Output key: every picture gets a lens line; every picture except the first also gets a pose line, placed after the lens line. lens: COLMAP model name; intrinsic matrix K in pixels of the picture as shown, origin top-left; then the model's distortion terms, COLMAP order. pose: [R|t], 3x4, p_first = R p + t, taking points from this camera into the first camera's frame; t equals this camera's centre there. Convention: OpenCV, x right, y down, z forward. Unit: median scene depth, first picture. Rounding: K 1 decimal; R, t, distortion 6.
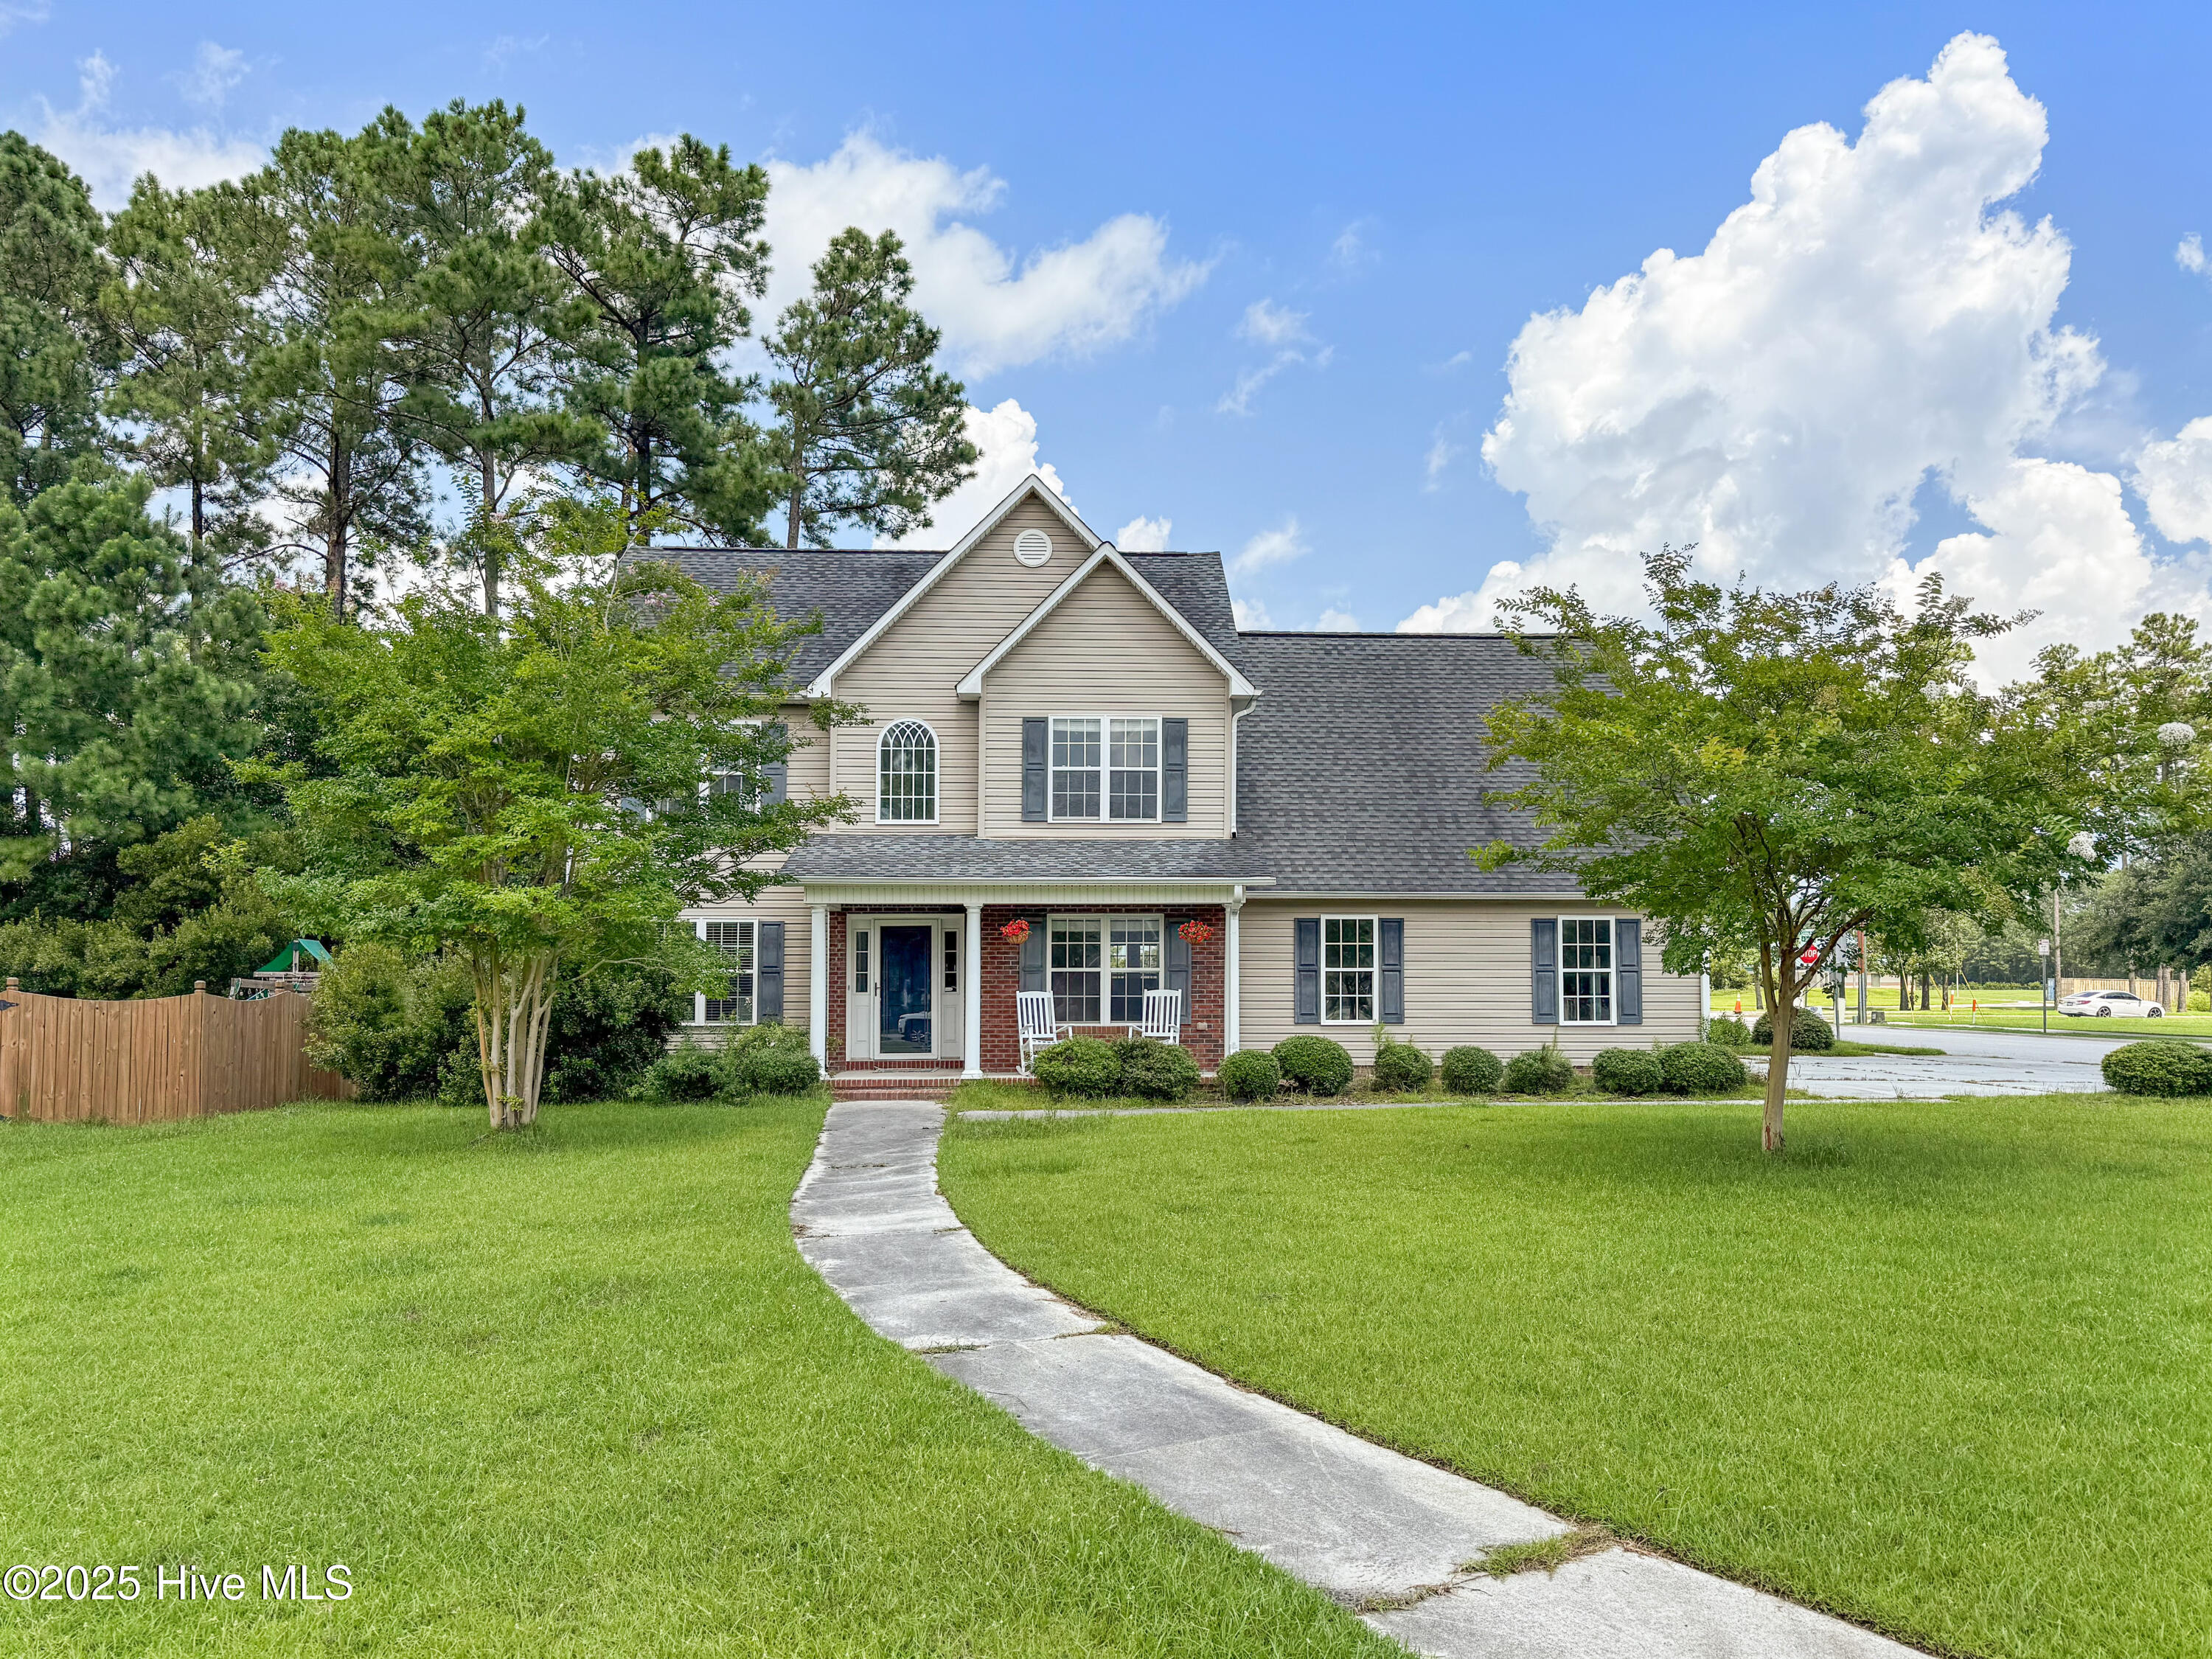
lens RADIAL K [[1648.2, 0, 1184.0], [0, 1648.2, 891.1], [0, 0, 1]] dist [0.084263, 0.014713]
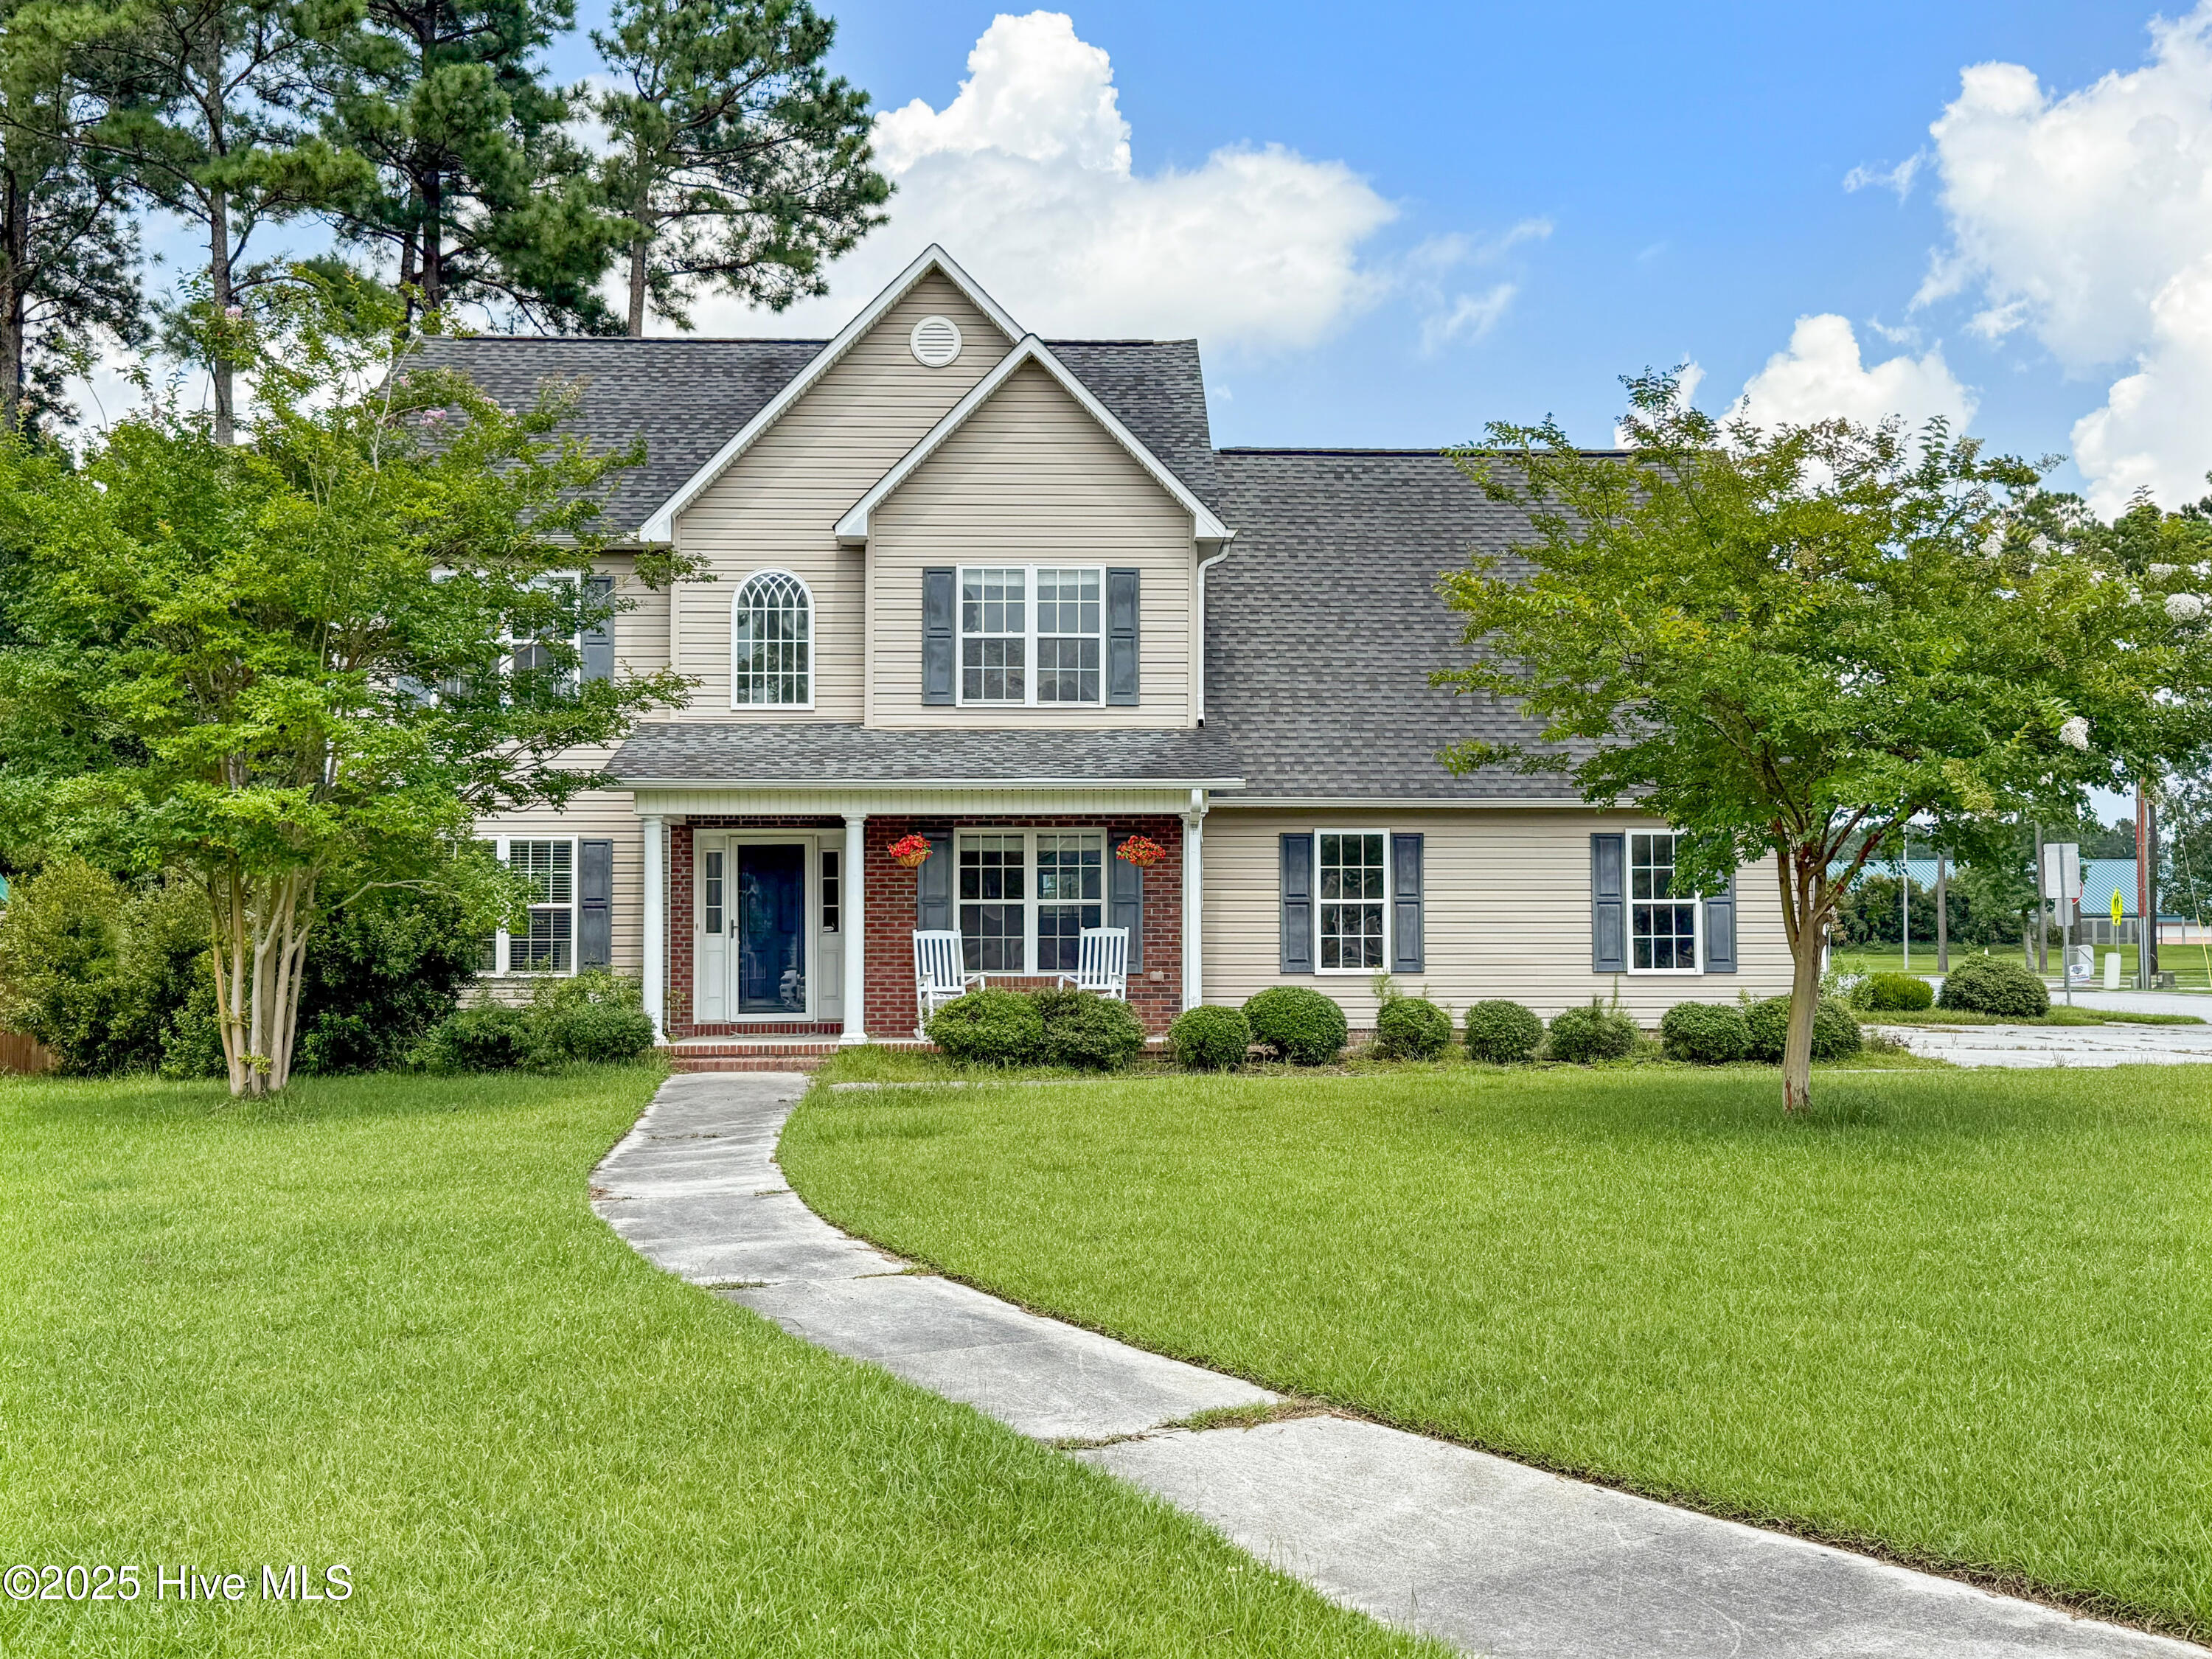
lens RADIAL K [[2314.3, 0, 1112.2], [0, 2314.3, 839.2], [0, 0, 1]] dist [0.100125, 0.000000]
pose [[0.999499, 0.000030, -0.031637, 0.024034], [0.000472, 0.999874, 0.015880, 0.002214], [0.031634, -0.015887, 0.999373, -0.060815]]
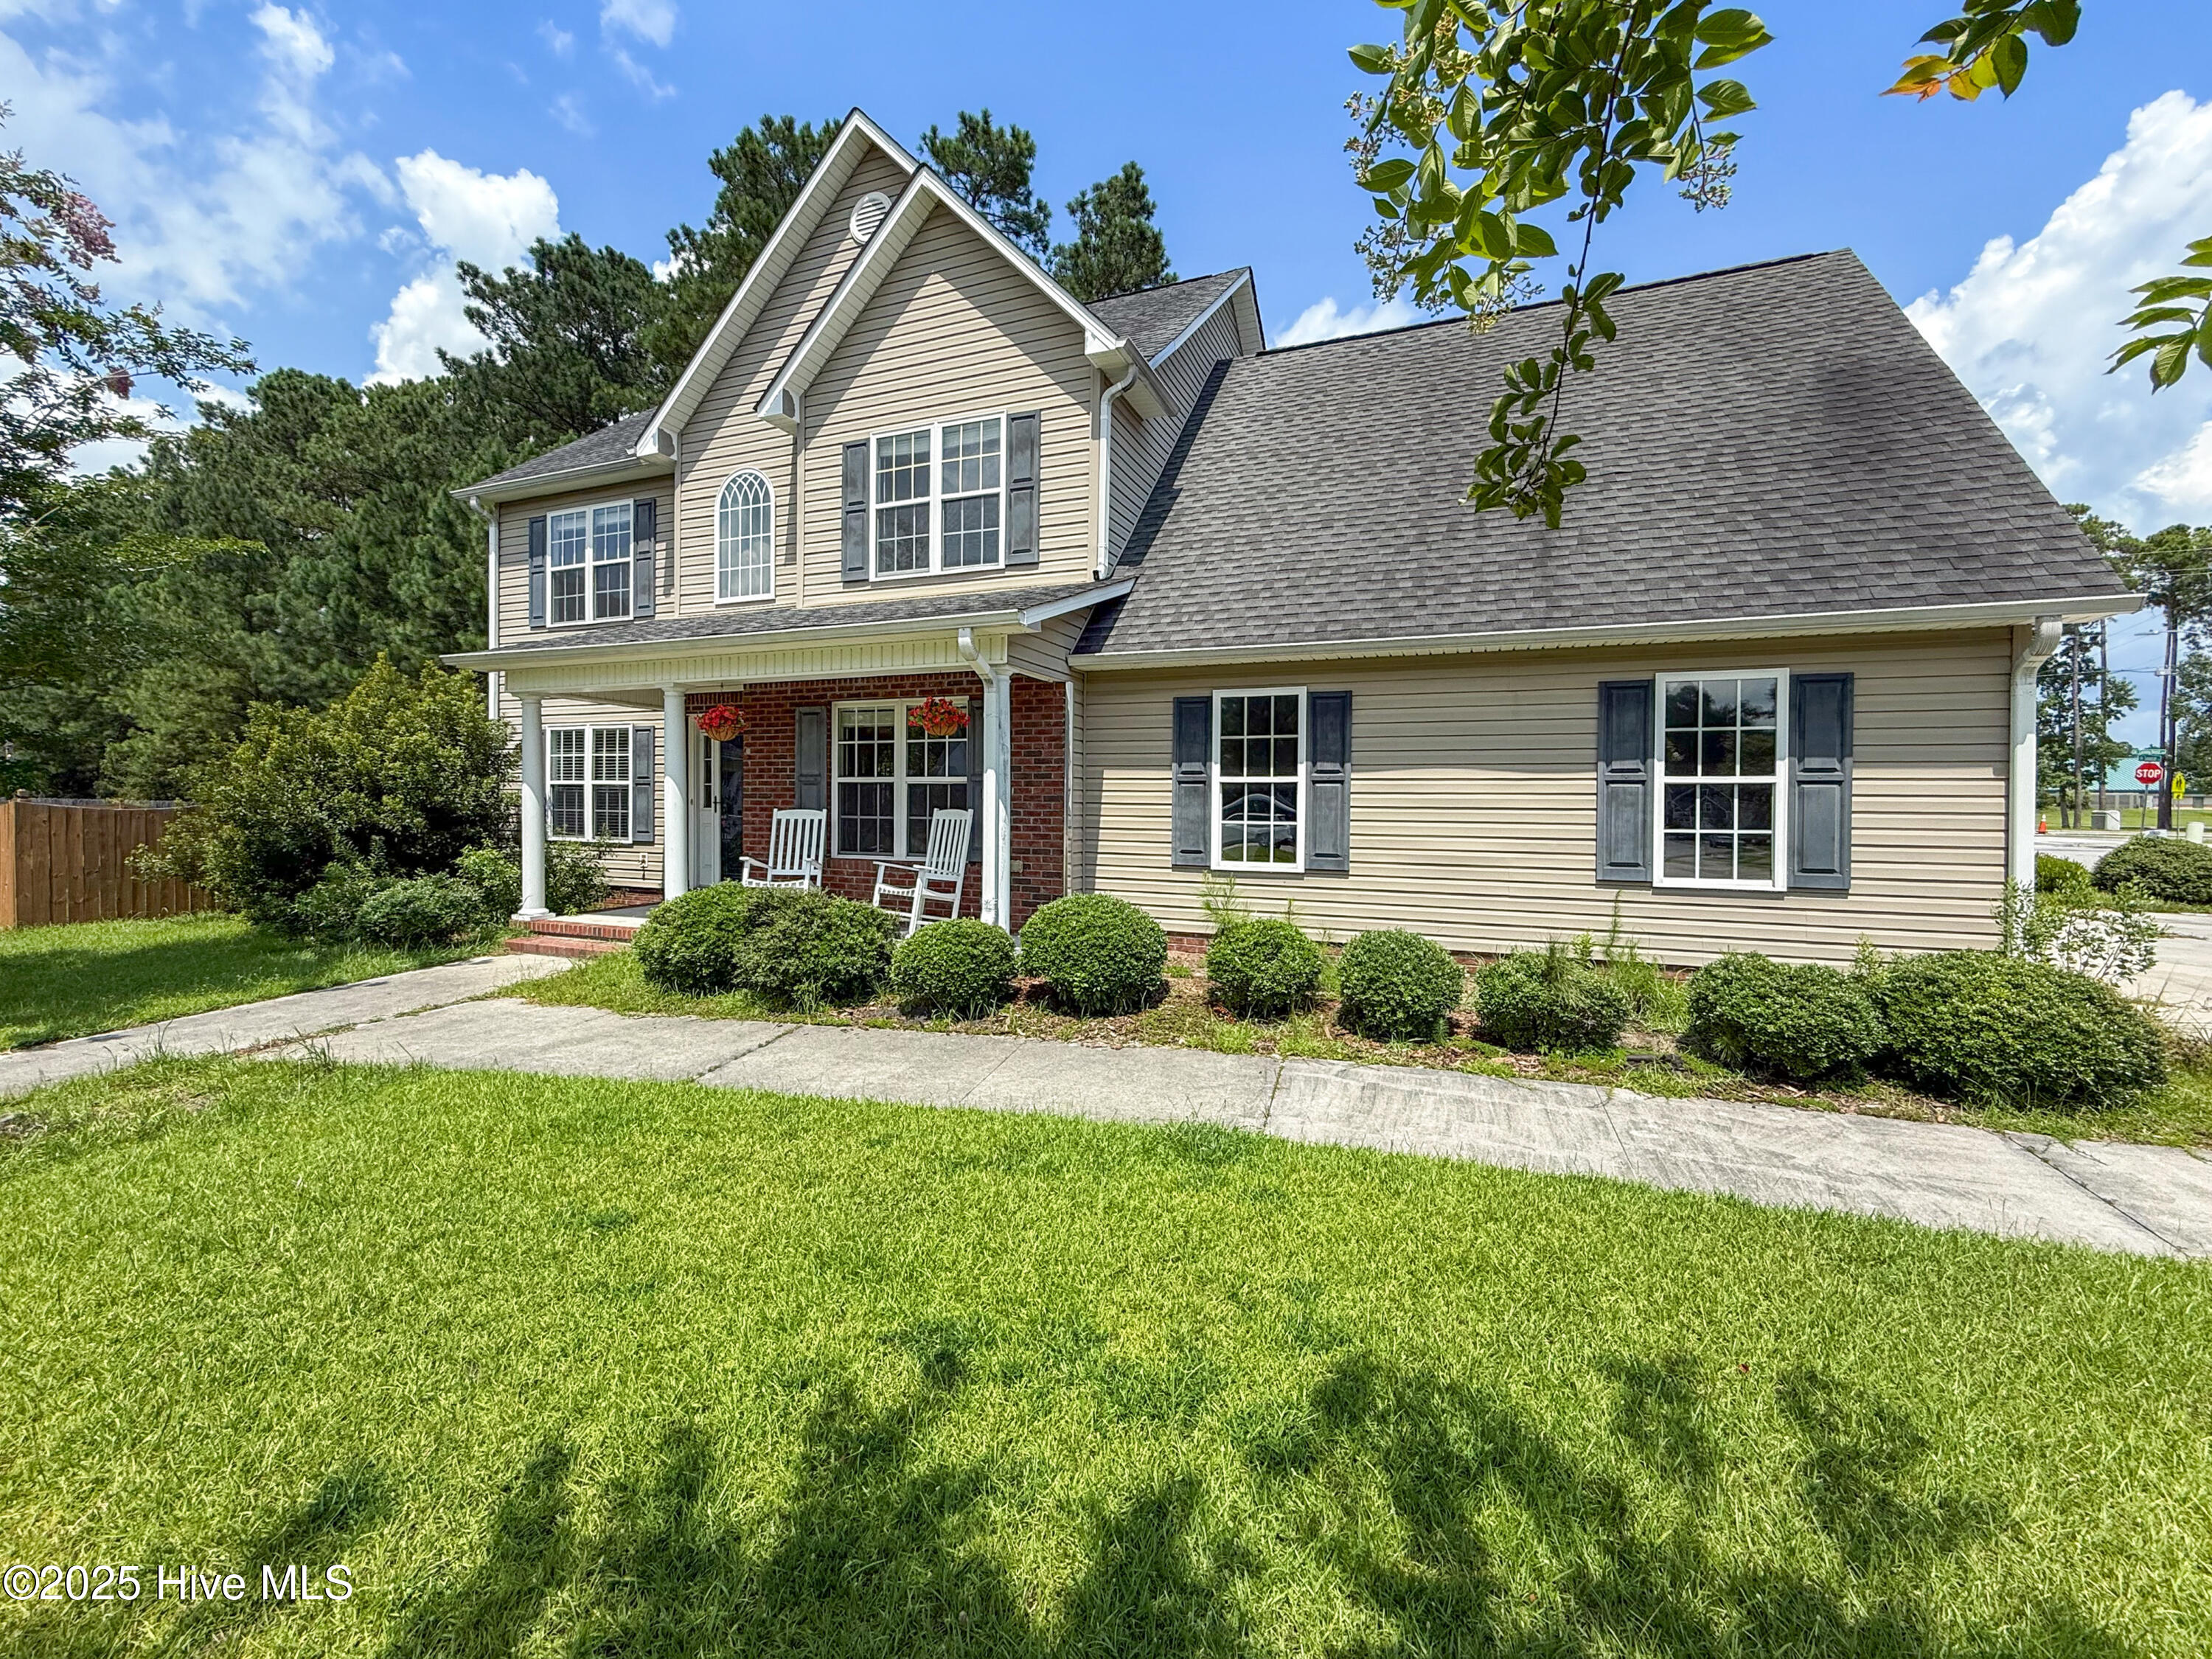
lens RADIAL K [[1301.0, 0, 794.8], [0, 1301.0, 816.2], [0, 0, 1]] dist [0.015031, -0.005069]
pose [[0.902980, 0.014541, -0.429436, 0.149942], [0.015224, 0.997717, 0.065794, 0.026395], [0.429412, -0.065948, 0.900697, 0.486911]]
